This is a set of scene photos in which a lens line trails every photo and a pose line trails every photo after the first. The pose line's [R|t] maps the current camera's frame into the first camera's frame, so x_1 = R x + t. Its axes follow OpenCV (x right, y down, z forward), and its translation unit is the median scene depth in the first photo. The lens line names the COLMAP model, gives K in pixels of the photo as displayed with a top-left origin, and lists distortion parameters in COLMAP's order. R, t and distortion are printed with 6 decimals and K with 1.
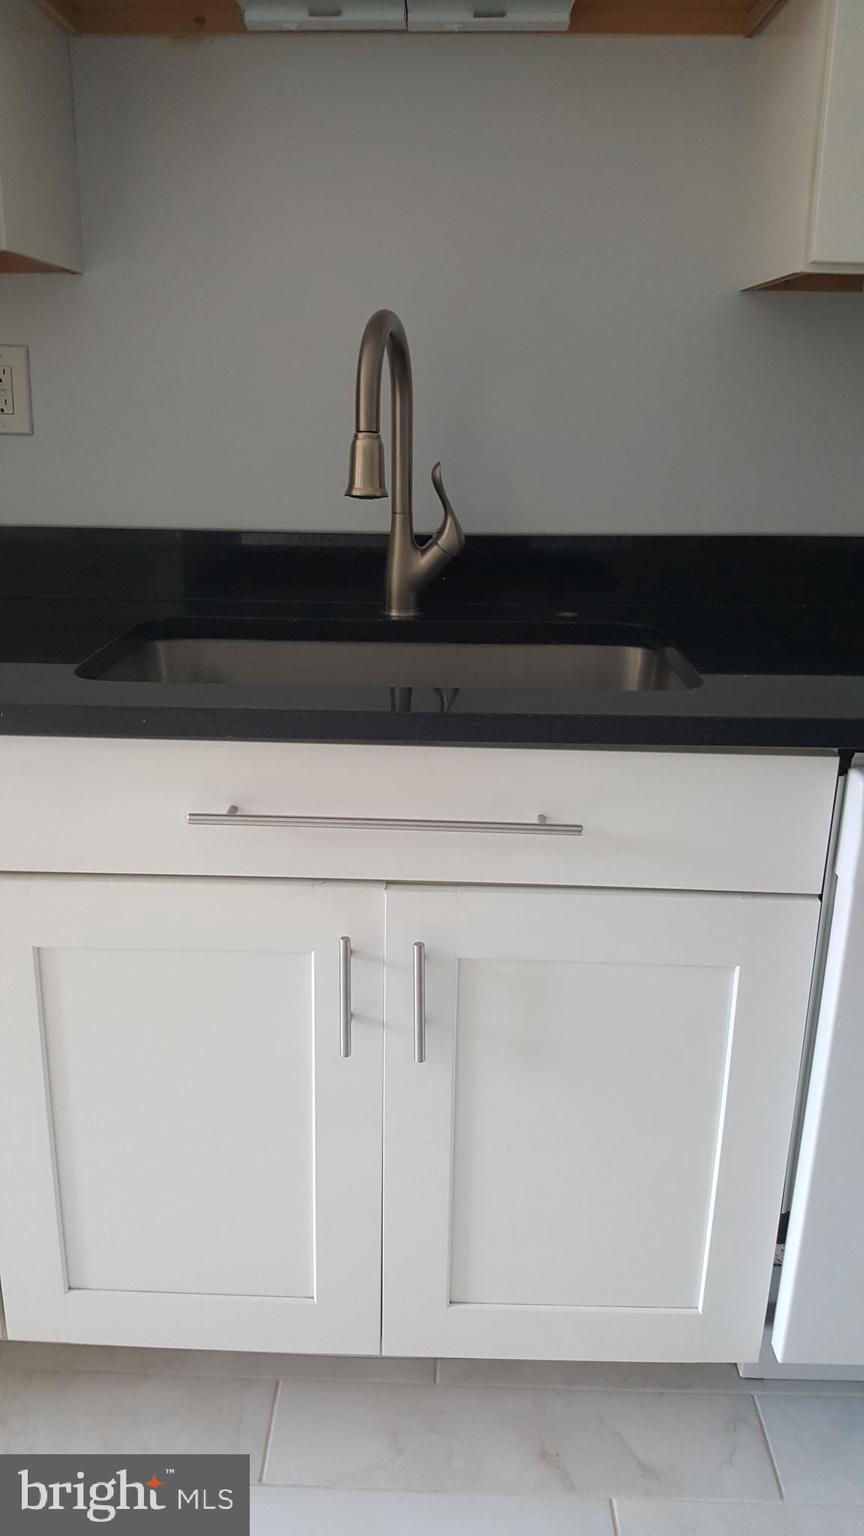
lens RADIAL K [[1173.5, 0, 434.3], [0, 1173.5, 714.9], [0, 0, 1]] dist [0.080201, -0.156633]
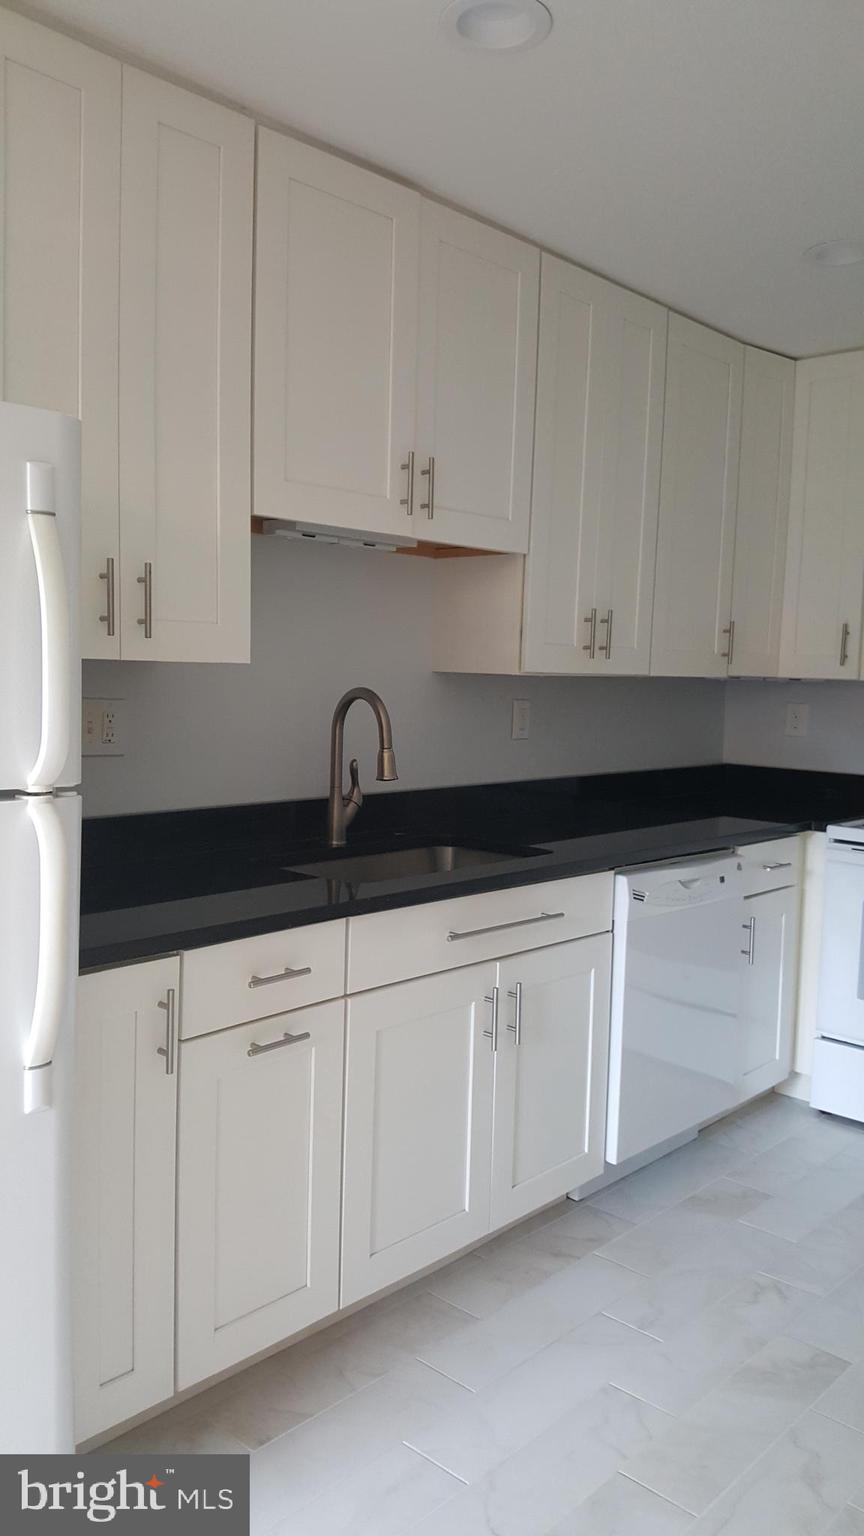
lens RADIAL K [[1173.5, 0, 434.3], [0, 1173.5, 714.9], [0, 0, 1]] dist [0.080201, -0.156633]
pose [[0.643942, -0.008318, 0.765029, -1.272241], [0.176080, 0.974710, -0.137613, -0.007092], [-0.744537, 0.223321, 0.629120, -0.234553]]
